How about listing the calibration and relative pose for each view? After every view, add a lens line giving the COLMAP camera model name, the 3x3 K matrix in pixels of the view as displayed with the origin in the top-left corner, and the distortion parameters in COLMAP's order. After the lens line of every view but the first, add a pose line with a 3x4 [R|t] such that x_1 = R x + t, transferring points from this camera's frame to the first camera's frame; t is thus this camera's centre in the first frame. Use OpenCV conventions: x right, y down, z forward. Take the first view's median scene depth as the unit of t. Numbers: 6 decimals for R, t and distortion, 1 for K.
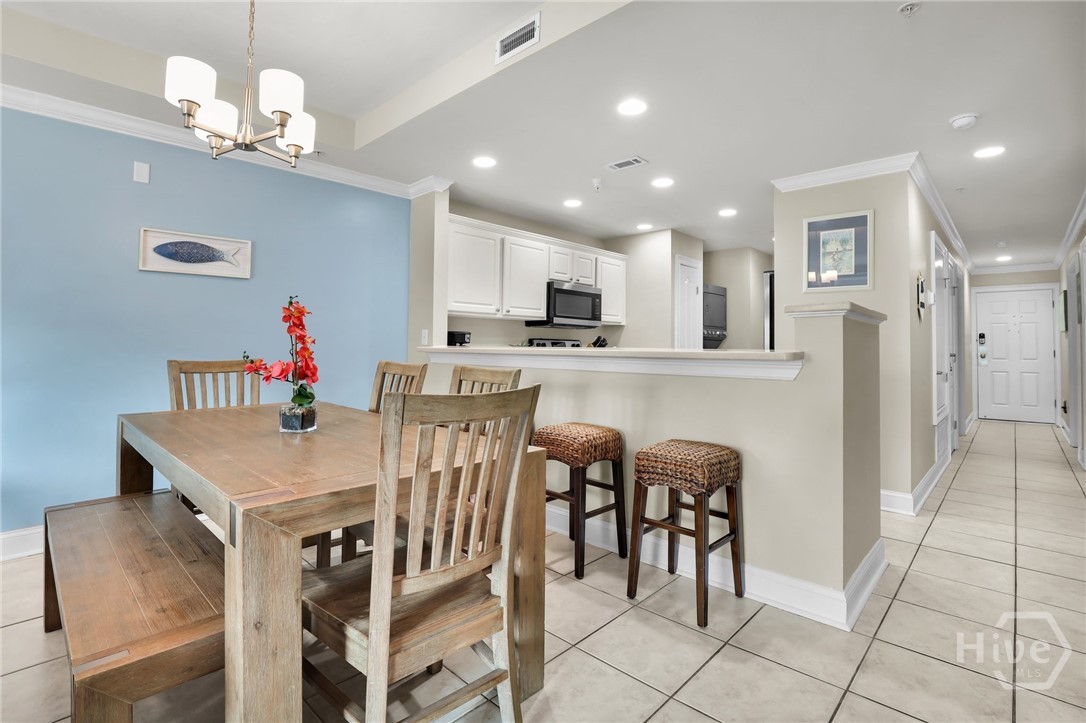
lens RADIAL K [[504.4, 0, 542.1], [0, 504.4, 343.0], [0, 0, 1]] dist [-0.034996, -0.000239]
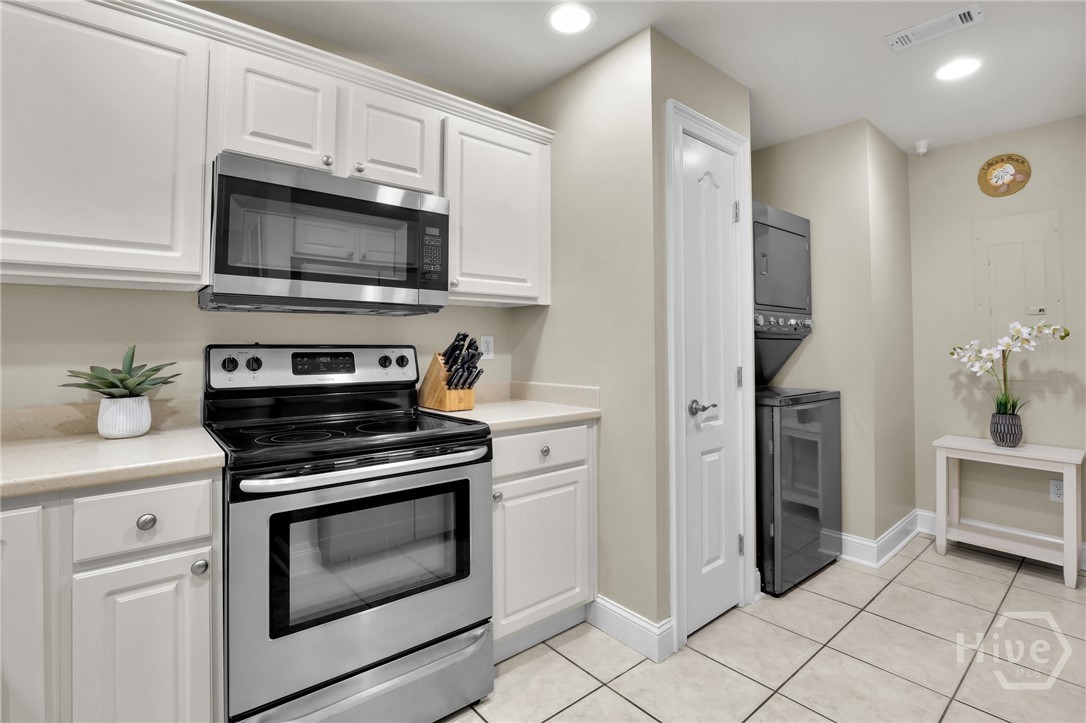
lens RADIAL K [[509.7, 0, 546.1], [0, 509.7, 326.7], [0, 0, 1]] dist [-0.023650, 0.000863]
pose [[0.994851, -0.014694, -0.100274, 0.232813], [0.012094, 0.999576, -0.026489, -0.008824], [0.100620, 0.025140, 0.994607, 0.691304]]
